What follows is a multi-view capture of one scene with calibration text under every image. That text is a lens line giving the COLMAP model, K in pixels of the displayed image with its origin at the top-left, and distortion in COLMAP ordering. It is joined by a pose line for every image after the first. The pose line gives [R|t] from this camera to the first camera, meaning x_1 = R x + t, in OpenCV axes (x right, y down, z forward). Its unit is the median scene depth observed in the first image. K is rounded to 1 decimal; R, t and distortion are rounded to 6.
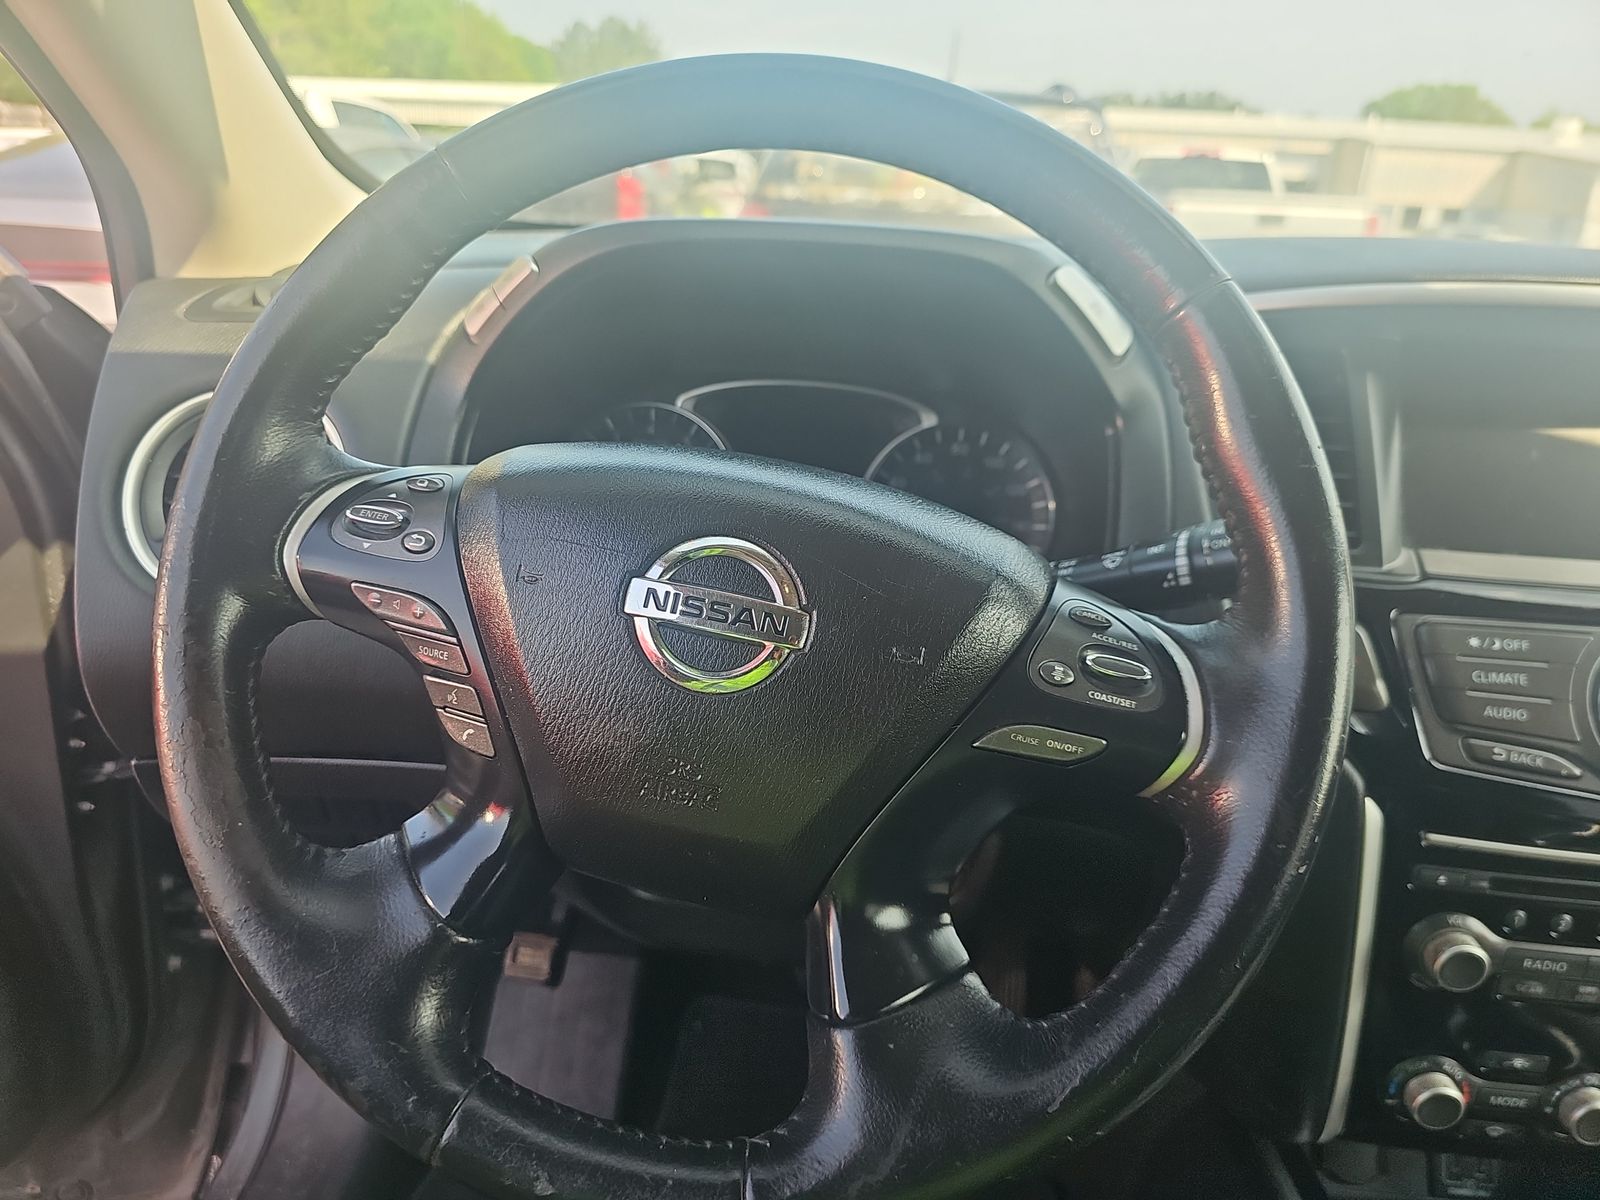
lens RADIAL K [[1090.6, 0, 800.0], [0, 1090.6, 600.0], [0, 0, 1]] dist [-0.004258, -0.035436]
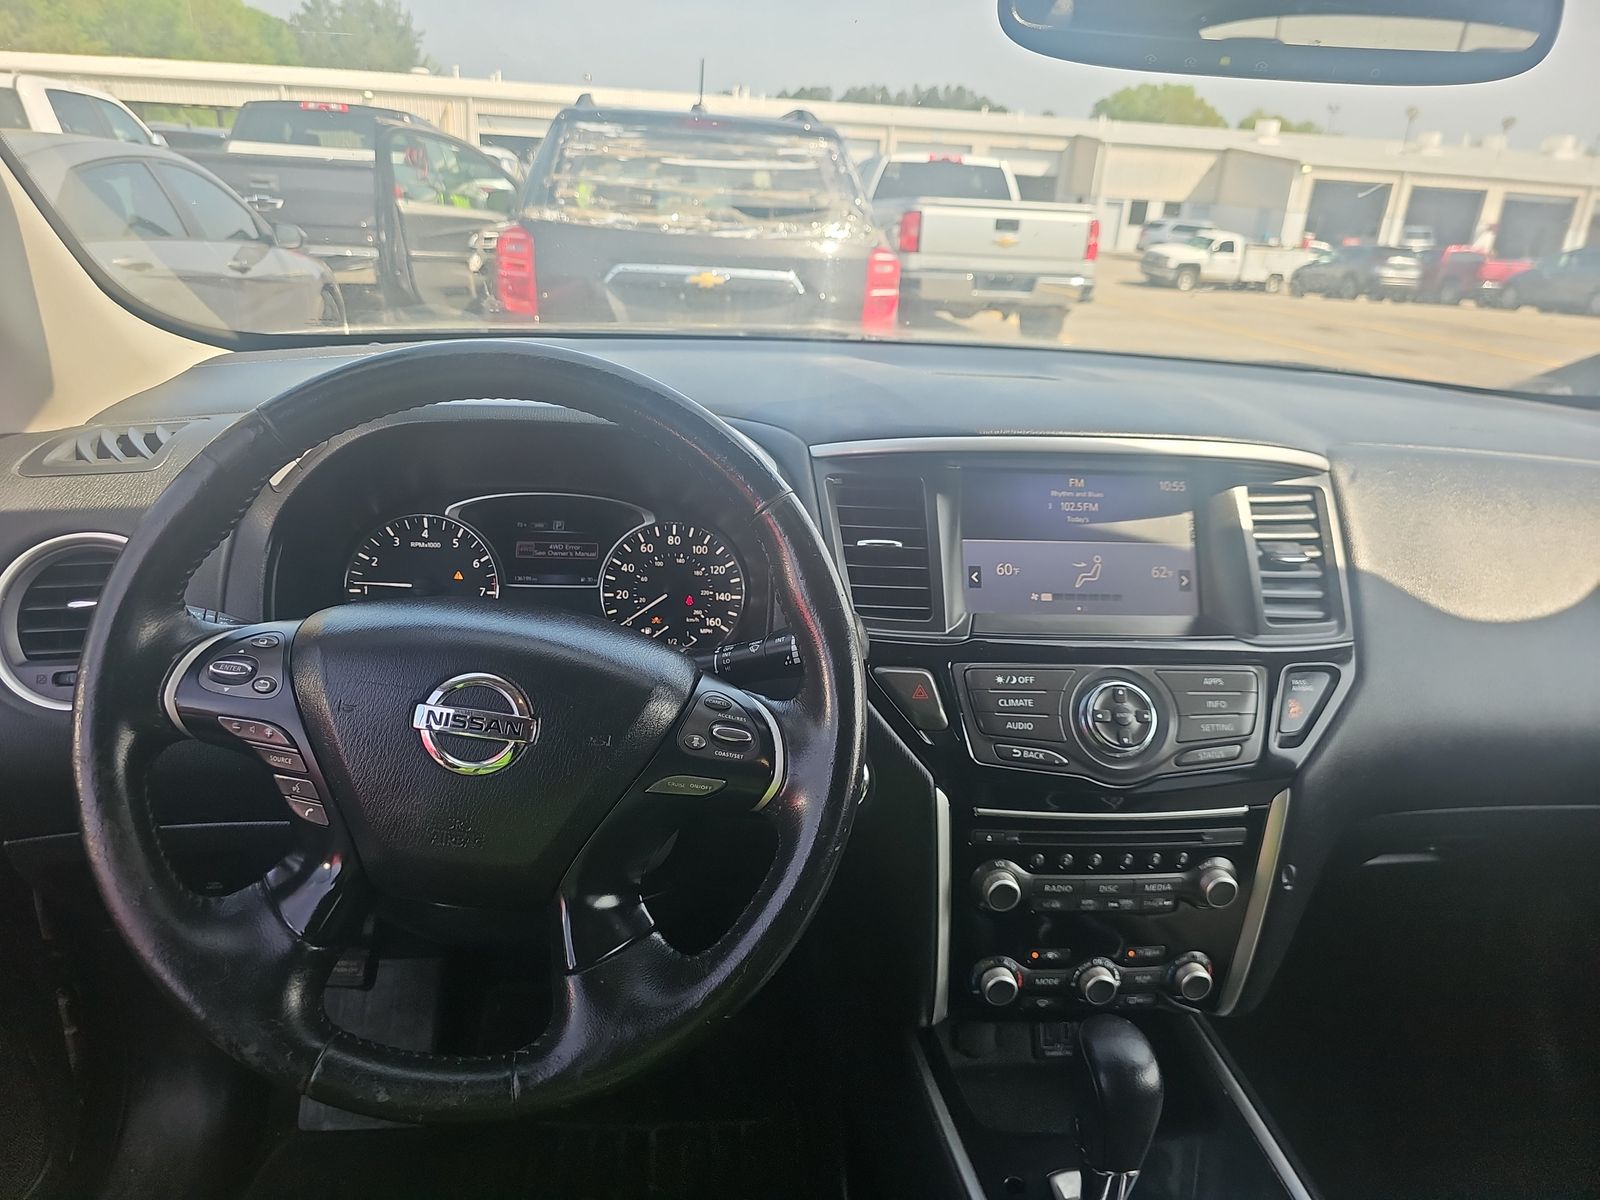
lens RADIAL K [[1080.6, 0, 796.8], [0, 1080.6, 591.8], [0, 0, 1]] dist [0.006967, -0.029796]
pose [[0.981081, -0.057485, 0.184869, 0.092922], [0.056079, 0.998344, 0.012833, -0.155763], [-0.185300, -0.002223, 0.982679, -0.565958]]
